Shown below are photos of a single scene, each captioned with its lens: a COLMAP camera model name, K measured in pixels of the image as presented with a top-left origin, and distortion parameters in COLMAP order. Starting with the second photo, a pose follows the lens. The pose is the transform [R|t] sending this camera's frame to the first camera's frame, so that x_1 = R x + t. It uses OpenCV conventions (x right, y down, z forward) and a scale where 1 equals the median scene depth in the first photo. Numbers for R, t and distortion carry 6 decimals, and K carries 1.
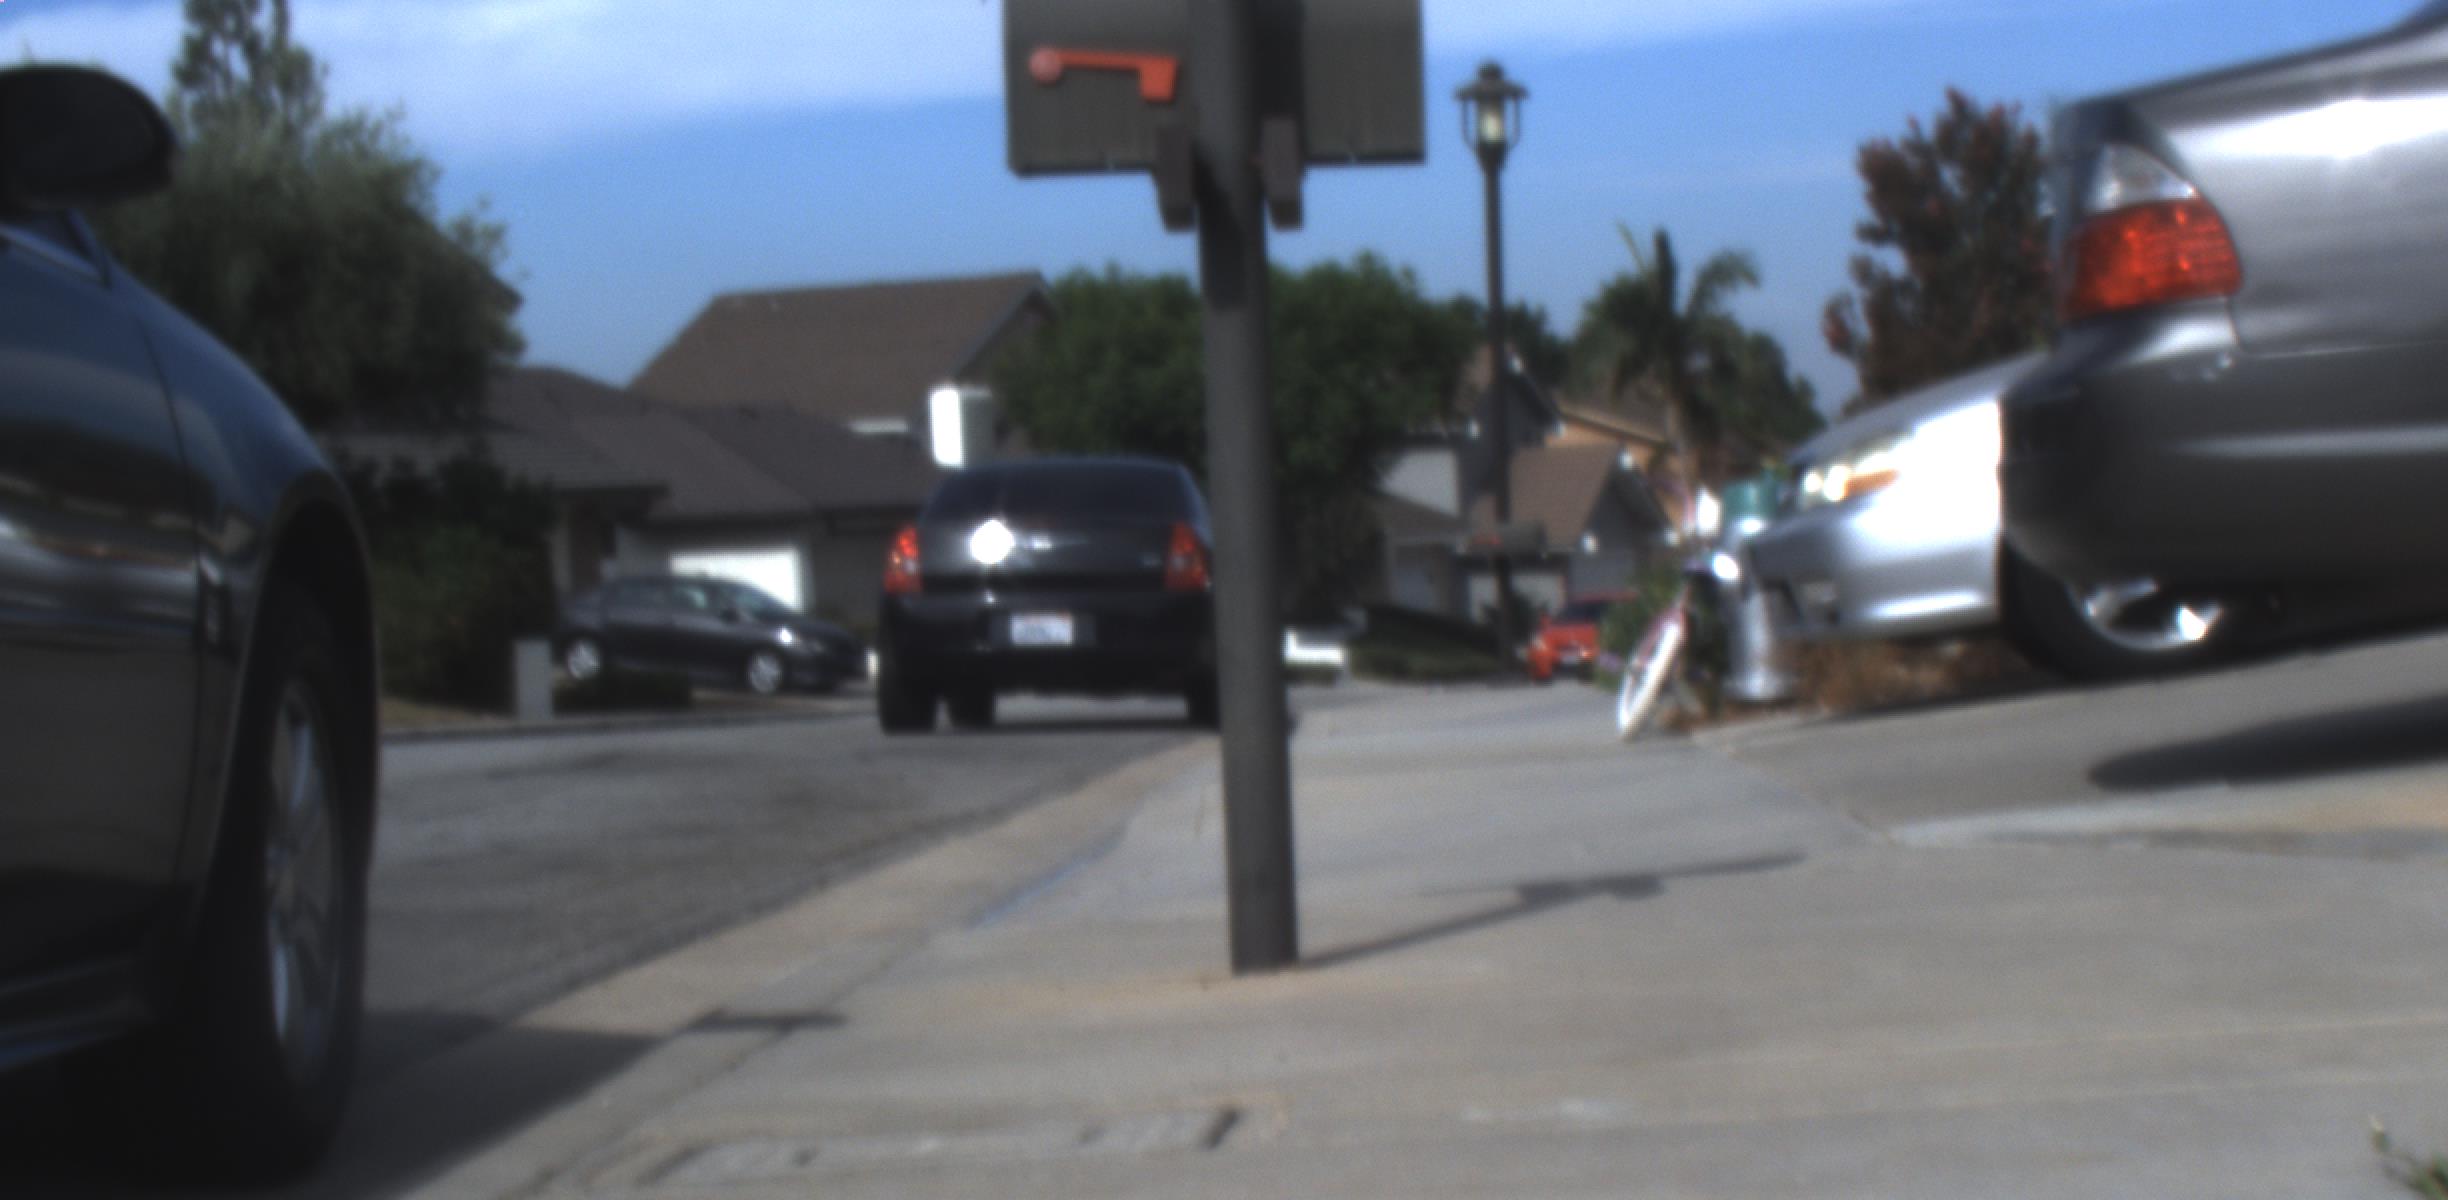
lens RADIAL K [[4707.4, 0, 1285.8], [0, 4707.4, 1020.0], [0, 0, 1]] dist [-0.175048, 0.736792]
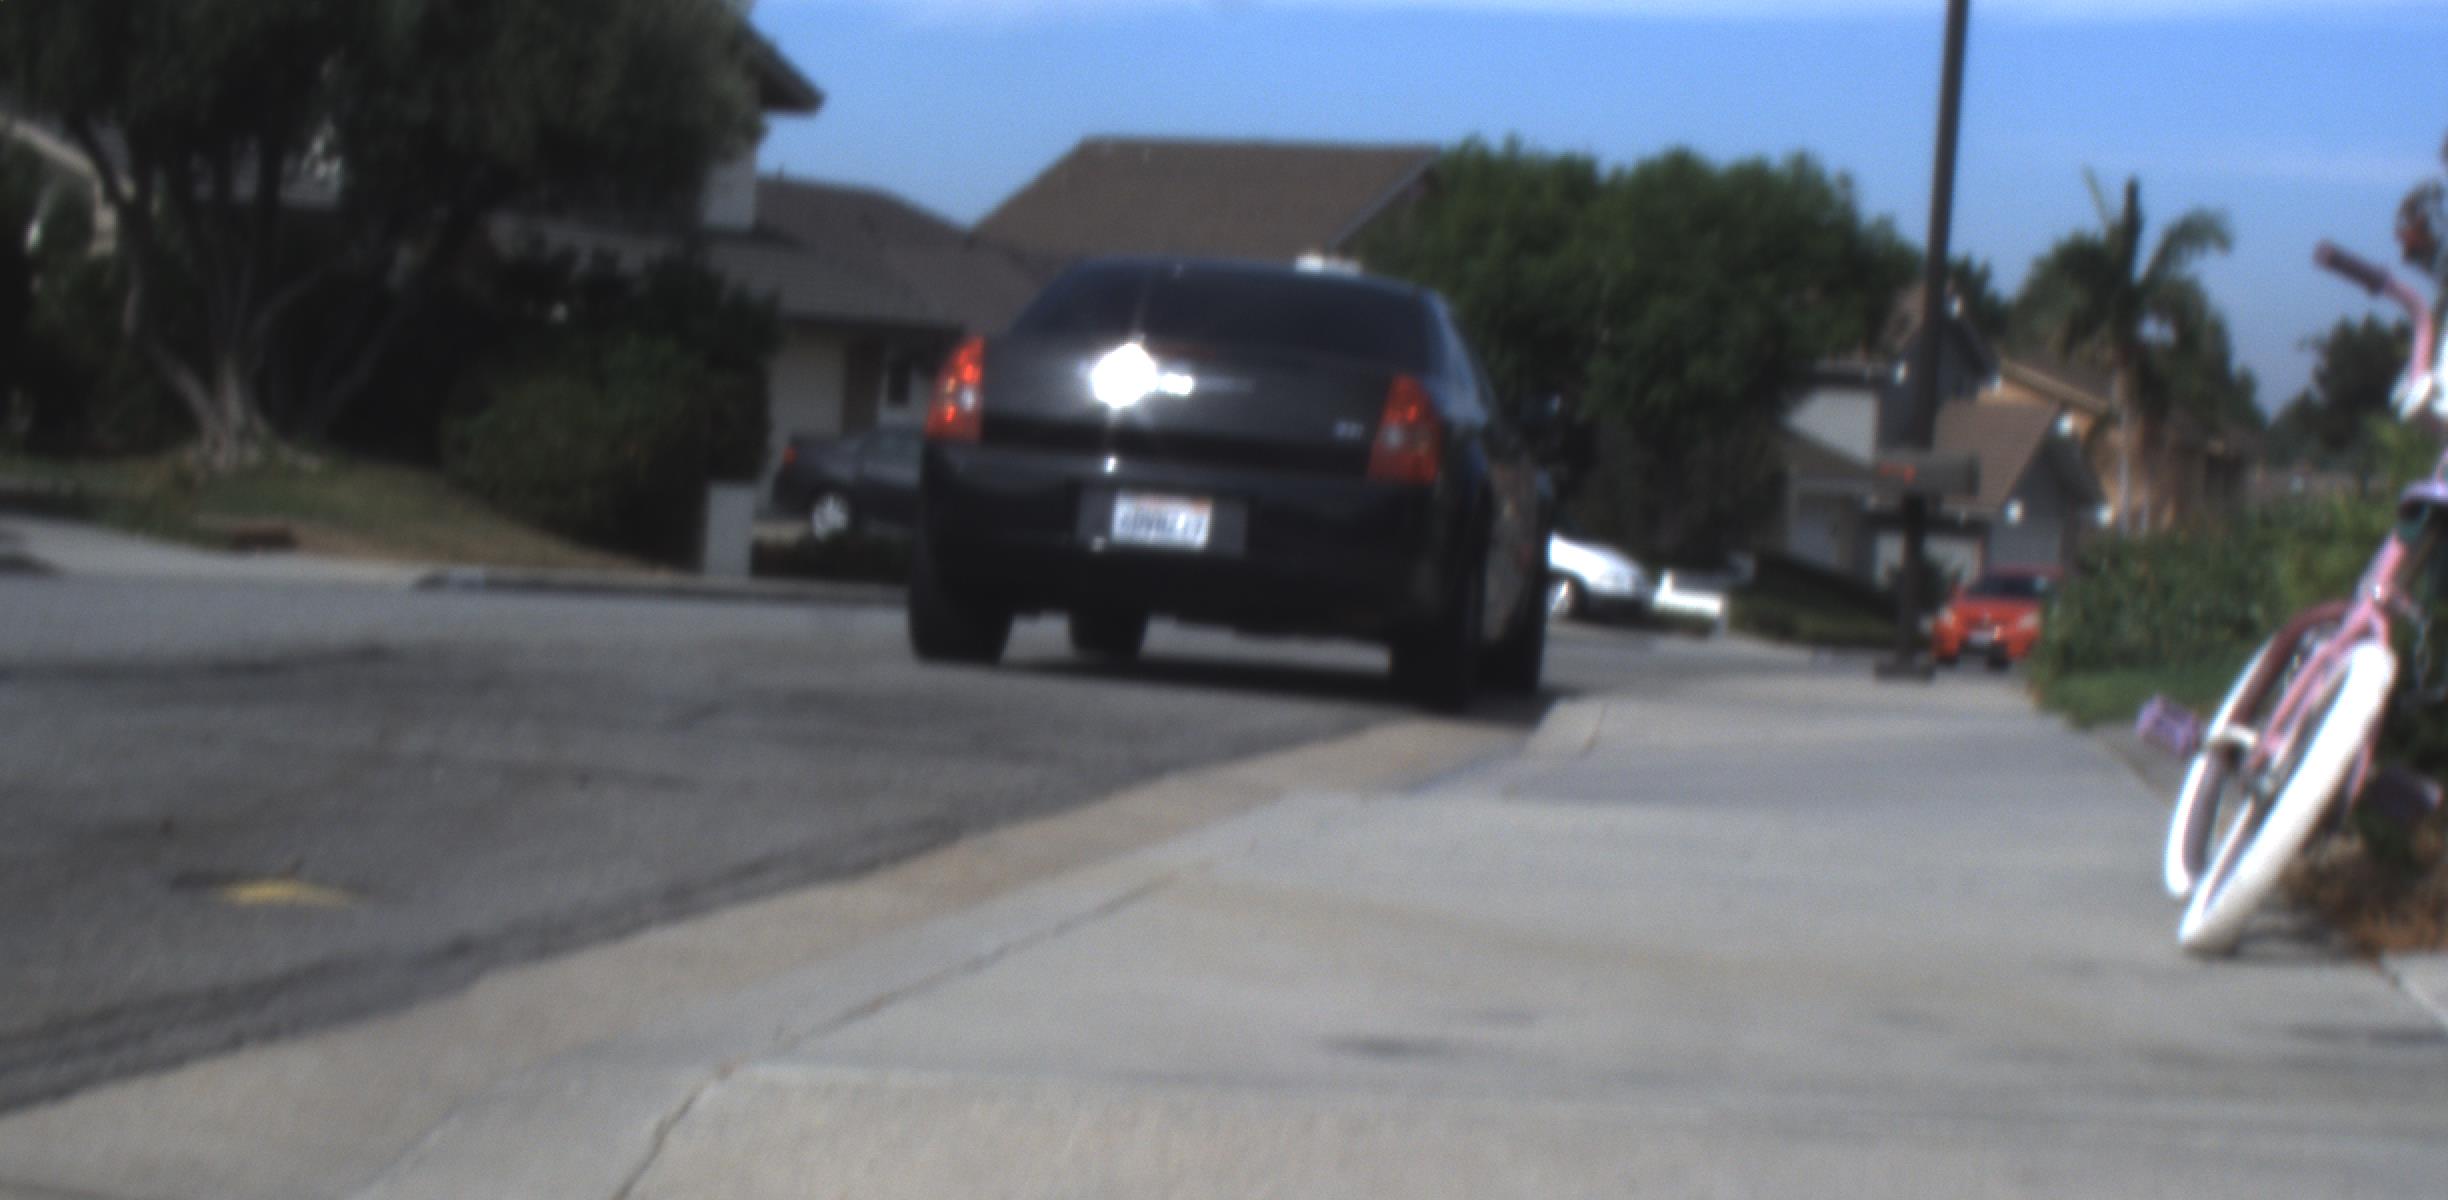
lens RADIAL K [[4707.4, 0, 1285.8], [0, 4707.4, 1020.0], [0, 0, 1]] dist [-0.175048, 0.736792]
pose [[0.990805, 0.112685, -0.074885, 0.007375], [-0.111407, 0.993552, 0.021033, -0.013151], [0.076772, -0.012497, 0.996970, 0.154622]]
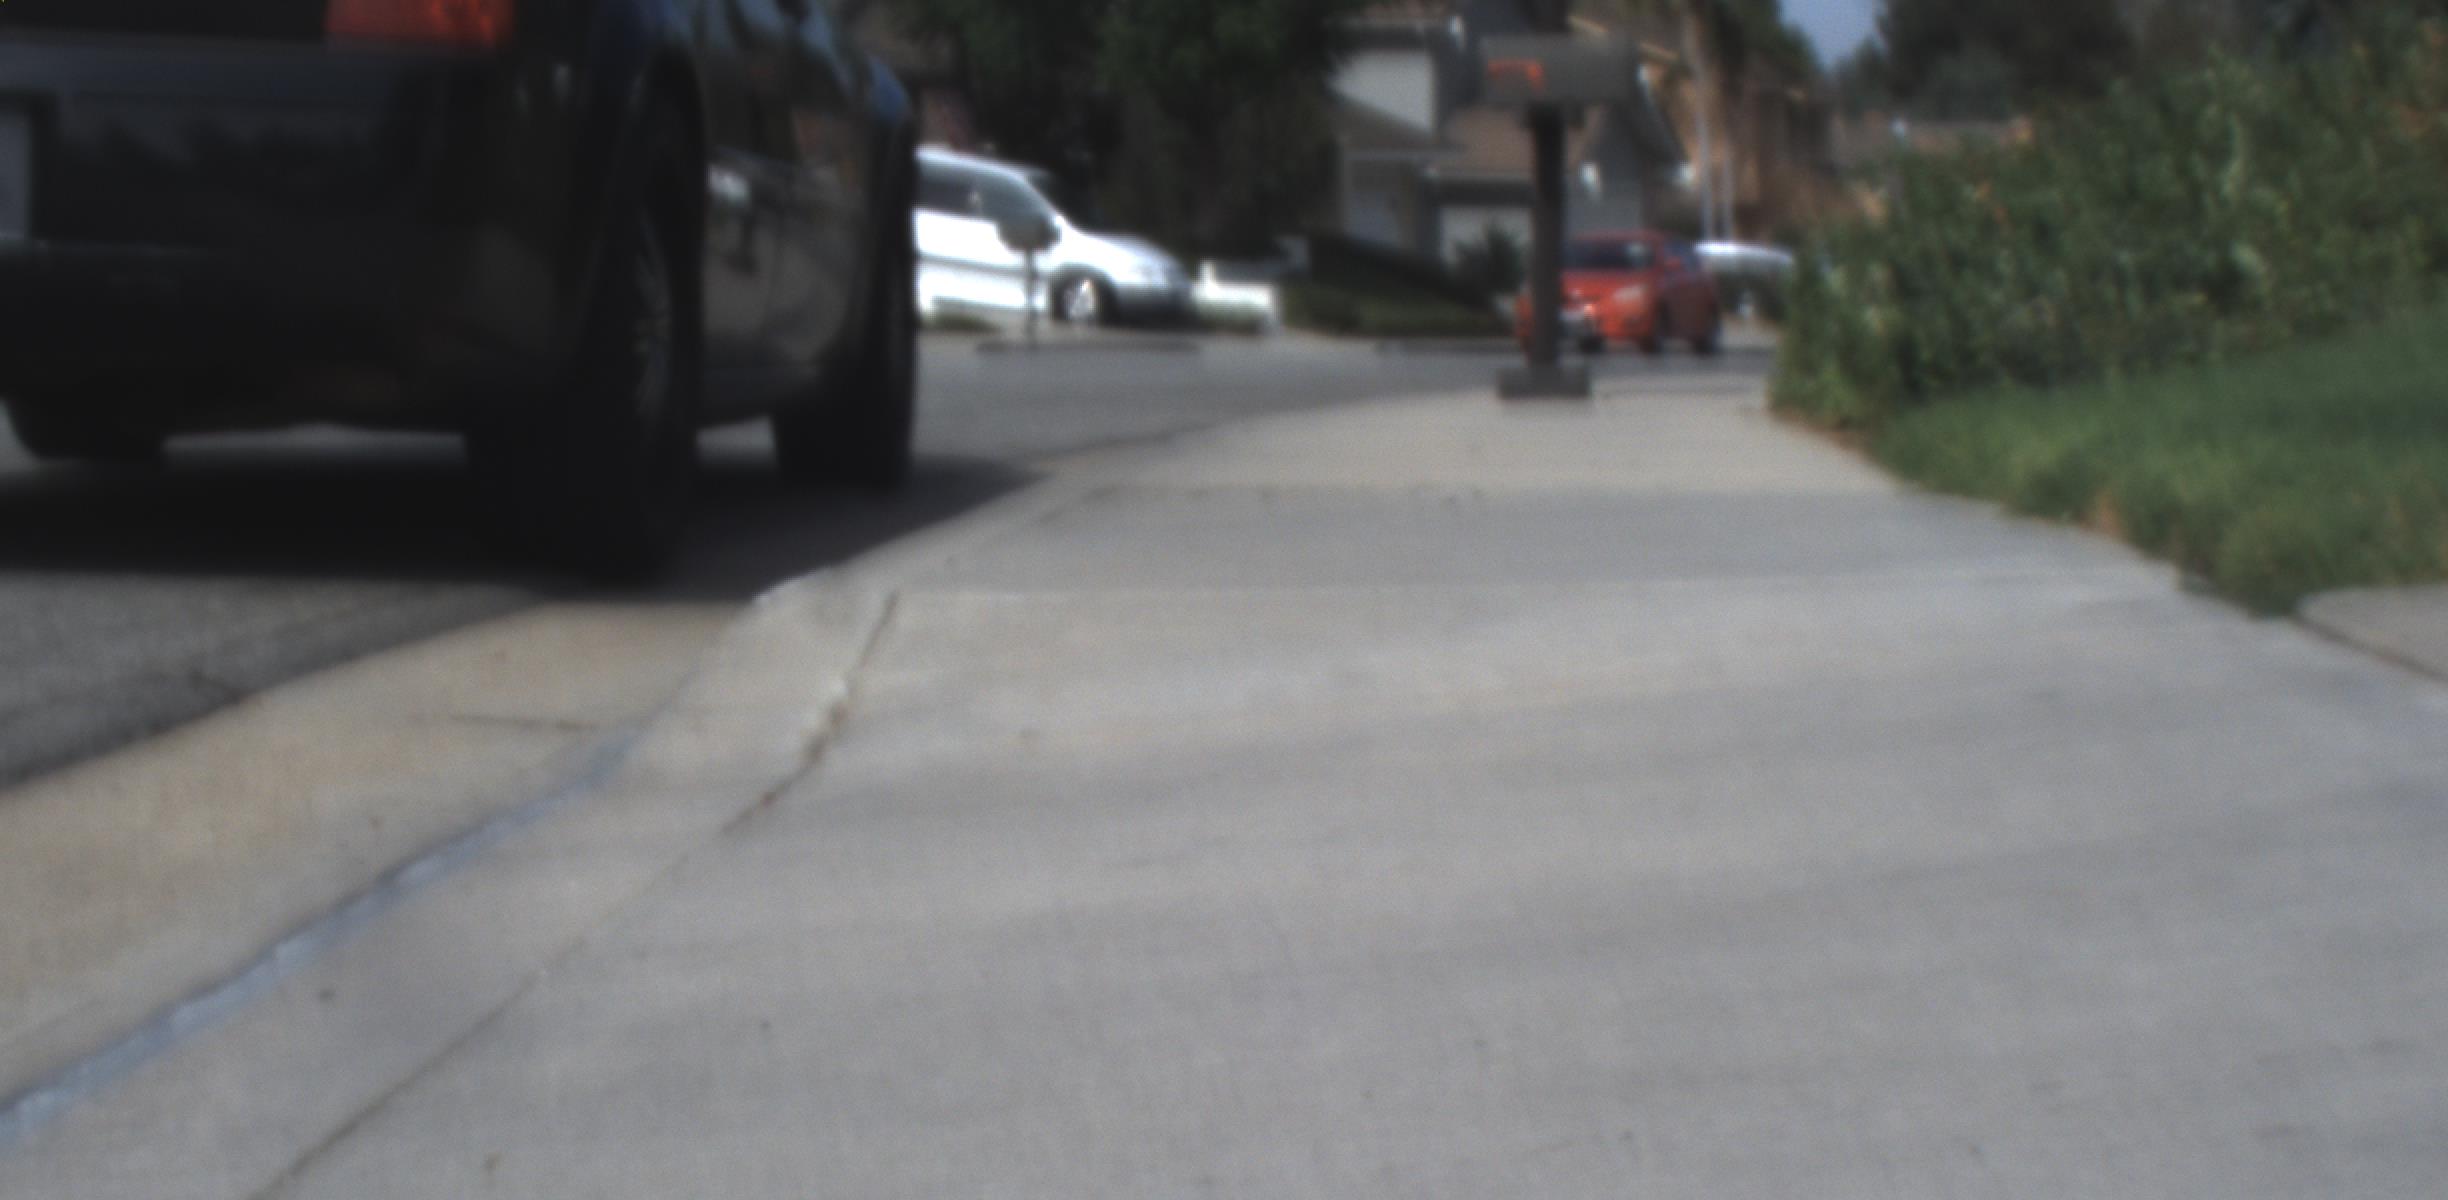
lens RADIAL K [[4707.4, 0, 1285.8], [0, 4707.4, 1020.0], [0, 0, 1]] dist [-0.175048, 0.736792]
pose [[0.998646, 0.049457, 0.016121, 0.009936], [-0.050544, 0.995828, 0.075968, -0.024748], [-0.012297, -0.076680, 0.996980, 0.303661]]
